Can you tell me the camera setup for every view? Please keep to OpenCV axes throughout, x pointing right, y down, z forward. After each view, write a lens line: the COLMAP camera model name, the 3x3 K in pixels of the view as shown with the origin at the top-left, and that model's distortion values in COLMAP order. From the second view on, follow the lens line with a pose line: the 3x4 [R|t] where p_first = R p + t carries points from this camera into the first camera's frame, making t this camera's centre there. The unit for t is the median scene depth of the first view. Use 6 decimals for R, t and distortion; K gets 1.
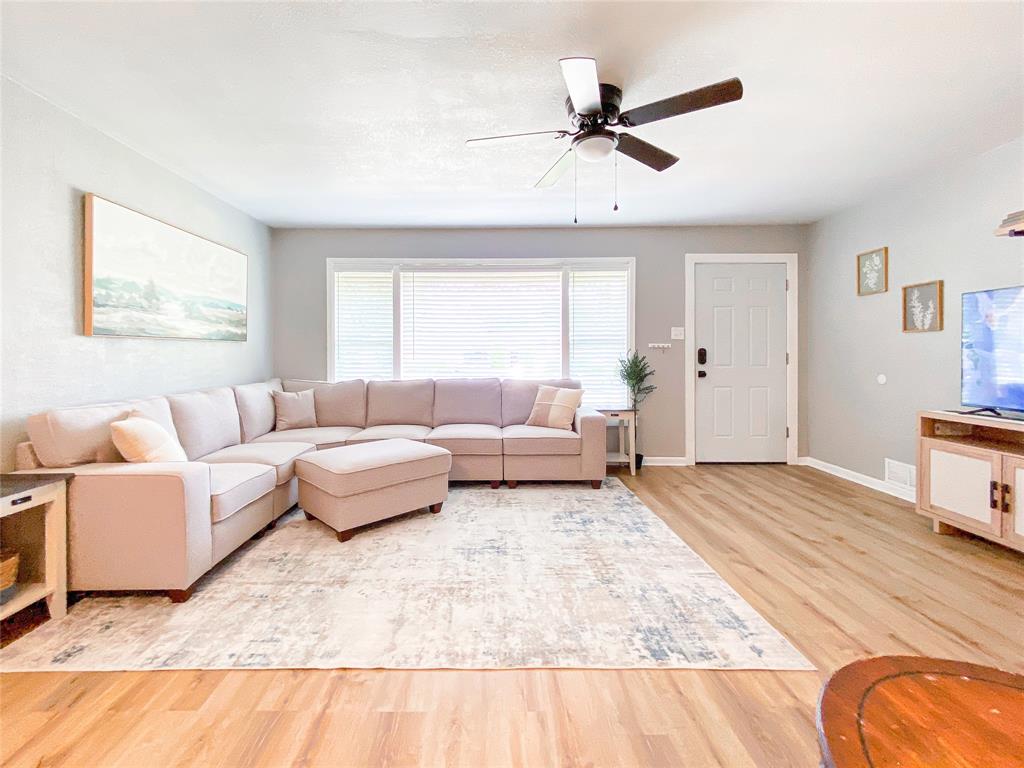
lens RADIAL K [[439.0, 0, 493.0], [0, 439.0, 351.5], [0, 0, 1]] dist [0.011737, -0.003553]
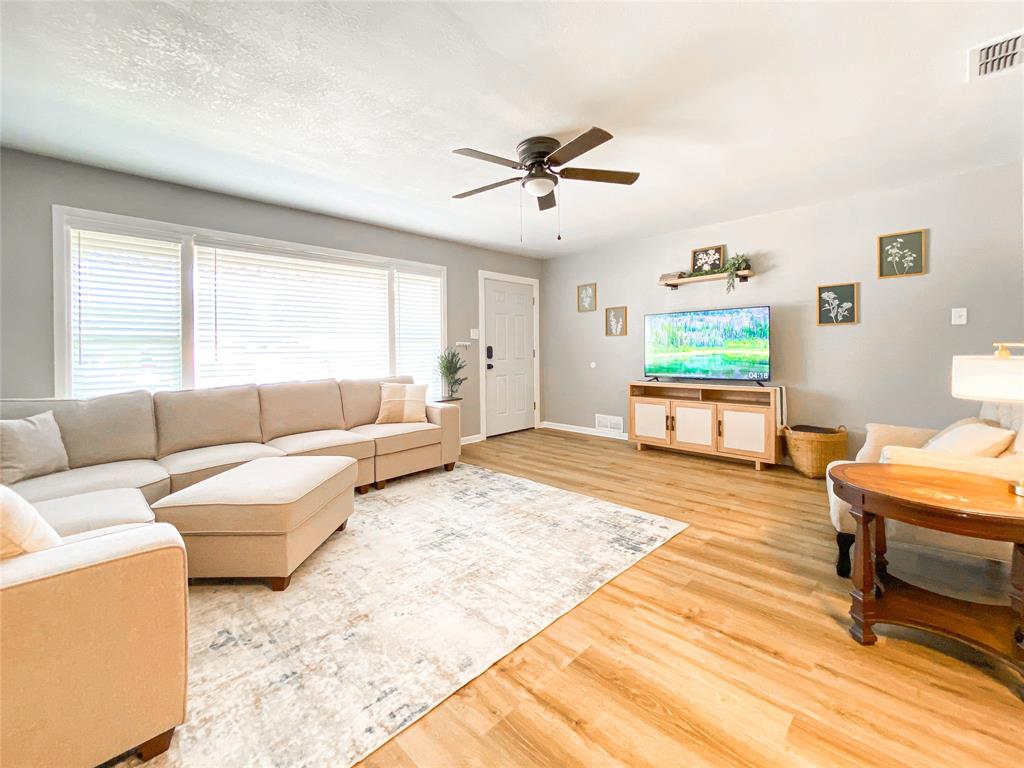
lens RADIAL K [[424.9, 0, 506.4], [0, 424.9, 345.4], [0, 0, 1]] dist [0.013137, -0.004619]
pose [[0.713209, 0.000884, 0.700951, -0.527028], [0.008825, 0.999909, -0.010241, 0.005860], [-0.700896, 0.013490, 0.713136, 0.151197]]
